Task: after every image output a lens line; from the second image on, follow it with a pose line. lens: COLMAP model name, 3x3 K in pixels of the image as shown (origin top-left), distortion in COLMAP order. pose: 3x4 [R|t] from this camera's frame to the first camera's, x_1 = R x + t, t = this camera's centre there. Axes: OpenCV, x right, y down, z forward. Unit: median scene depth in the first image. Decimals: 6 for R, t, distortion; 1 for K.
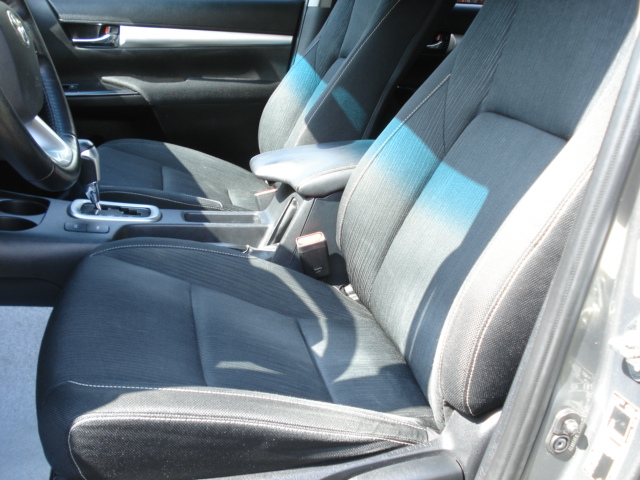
lens RADIAL K [[739.9, 0, 320.0], [0, 739.9, 240.0], [0, 0, 1]] dist [-0.014323, -0.262923]
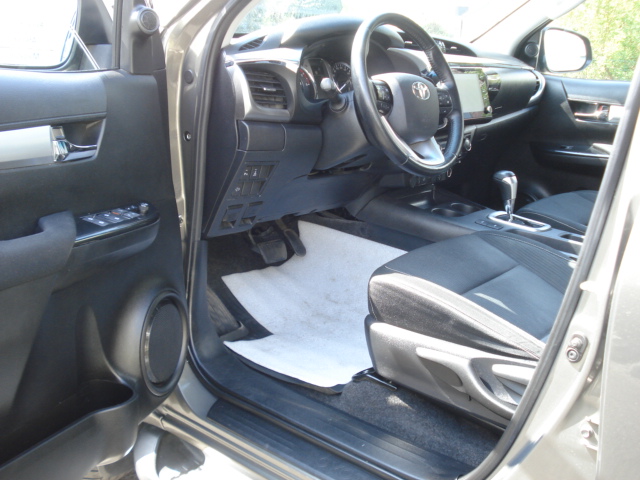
lens RADIAL K [[739.9, 0, 320.0], [0, 739.9, 240.0], [0, 0, 1]] dist [-0.014323, -0.262923]
pose [[0.623679, 0.168348, -0.763337, 0.444613], [-0.260735, 0.965410, -0.000118, 0.073474], [0.736914, 0.199102, 0.646001, -0.171402]]
